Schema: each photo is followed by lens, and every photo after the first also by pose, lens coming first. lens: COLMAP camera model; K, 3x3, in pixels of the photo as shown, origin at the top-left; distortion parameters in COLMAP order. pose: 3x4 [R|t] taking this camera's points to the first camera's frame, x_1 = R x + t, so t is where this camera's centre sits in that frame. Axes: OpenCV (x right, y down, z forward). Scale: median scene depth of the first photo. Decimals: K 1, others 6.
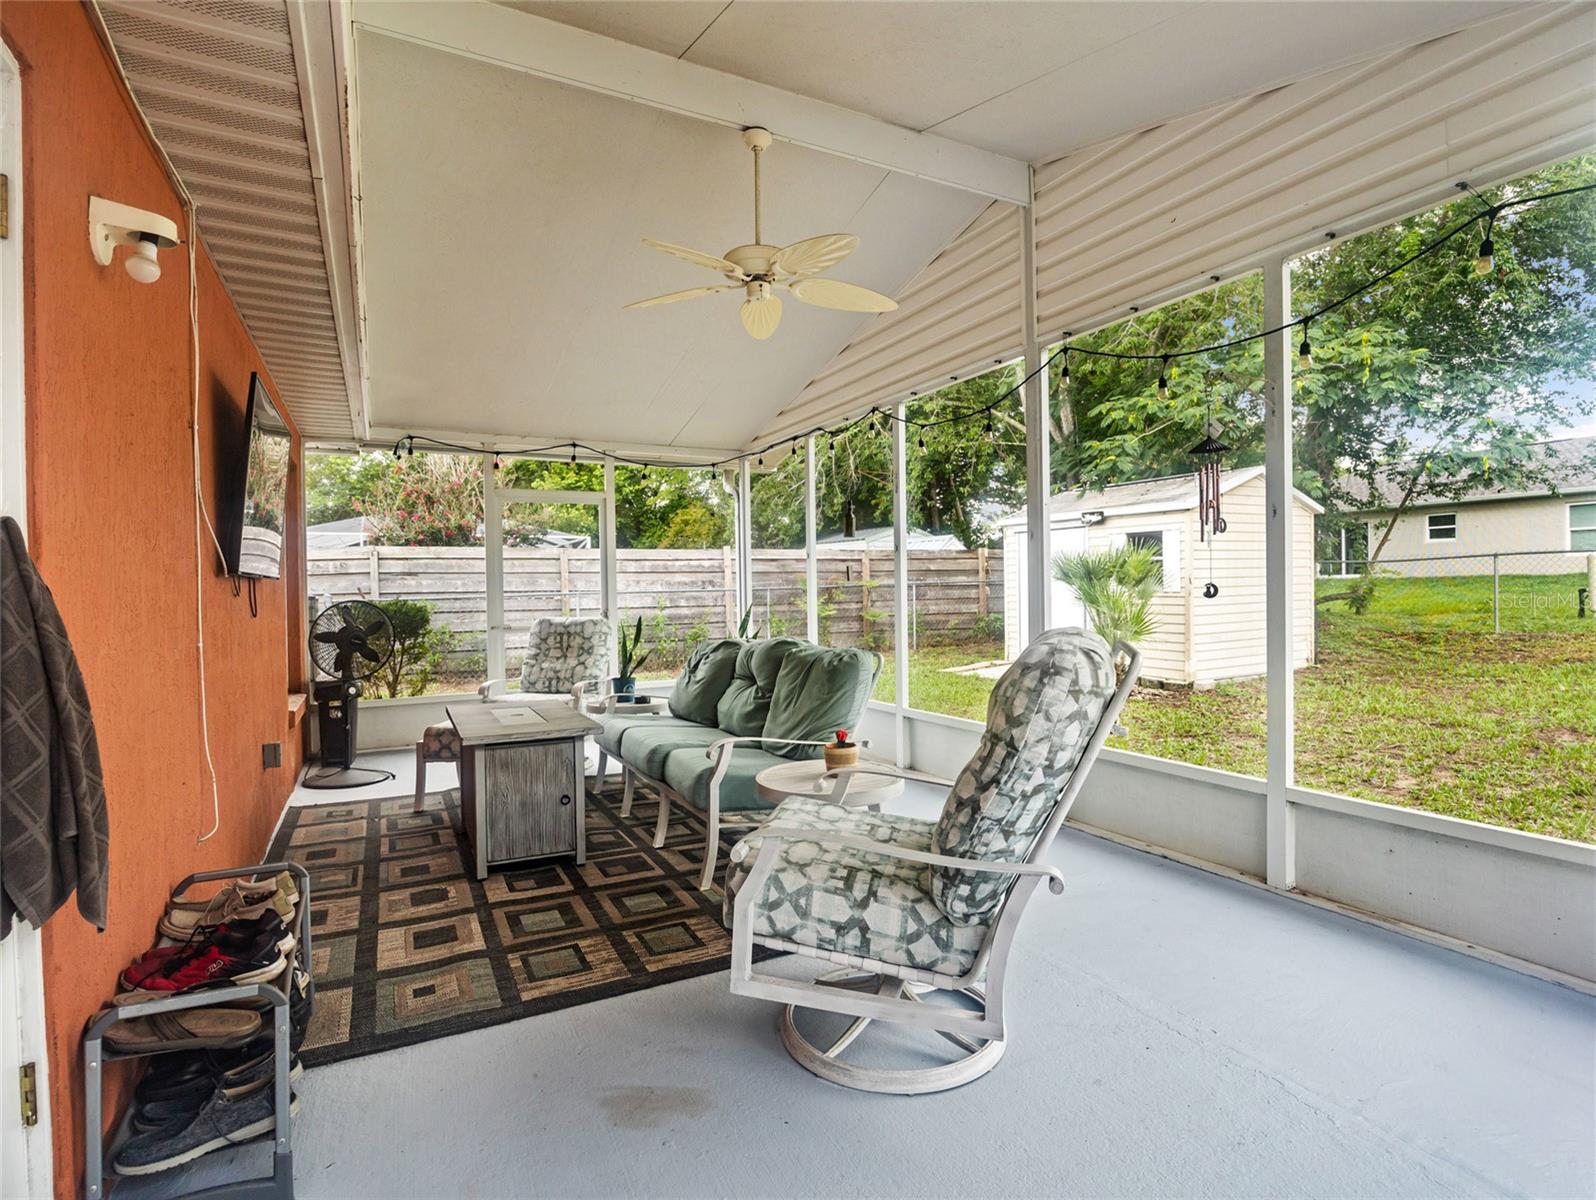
lens RADIAL K [[794.8, 0, 797.4], [0, 794.8, 594.9], [0, 0, 1]] dist [-0.000804, -0.000048]
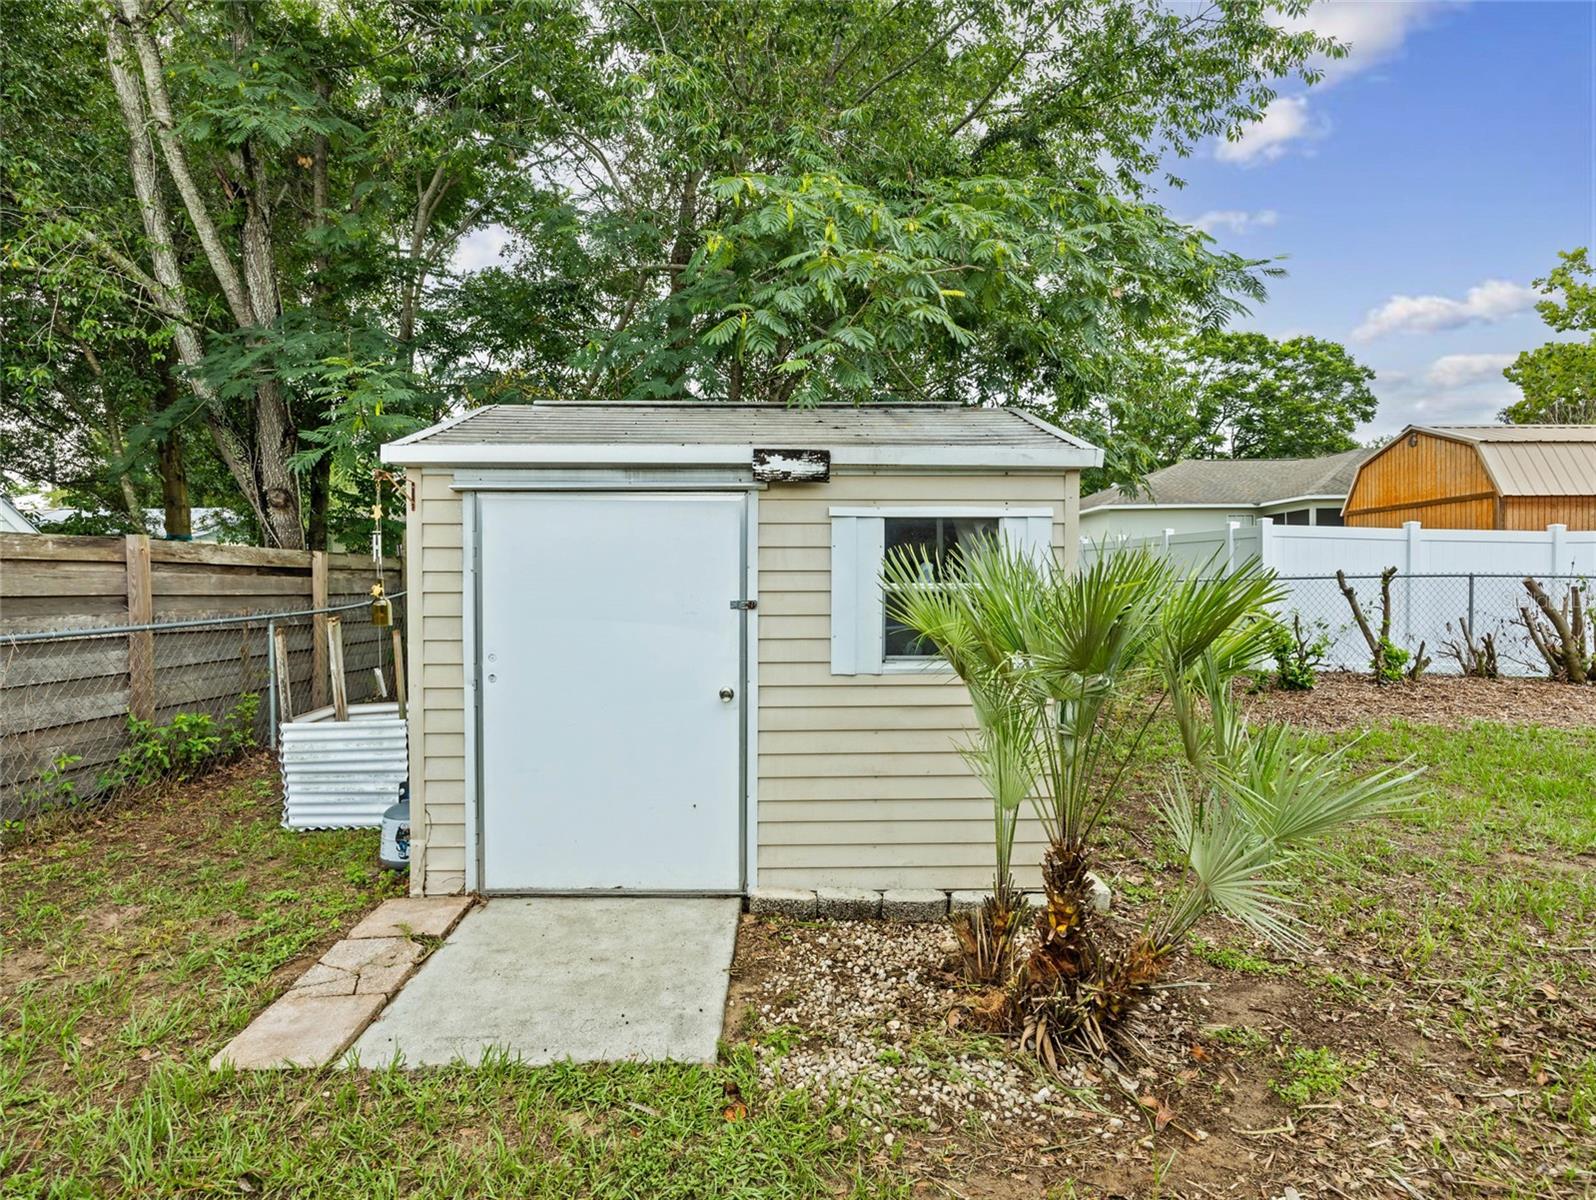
lens RADIAL K [[794.8, 0, 798.7], [0, 794.8, 600.2], [0, 0, 1]] dist [-0.000804, -0.000048]
pose [[0.435438, -0.002270, 0.900216, 0.036682], [0.012065, 0.999922, -0.003315, -0.024759], [-0.900138, 0.012305, 0.435431, 0.580831]]
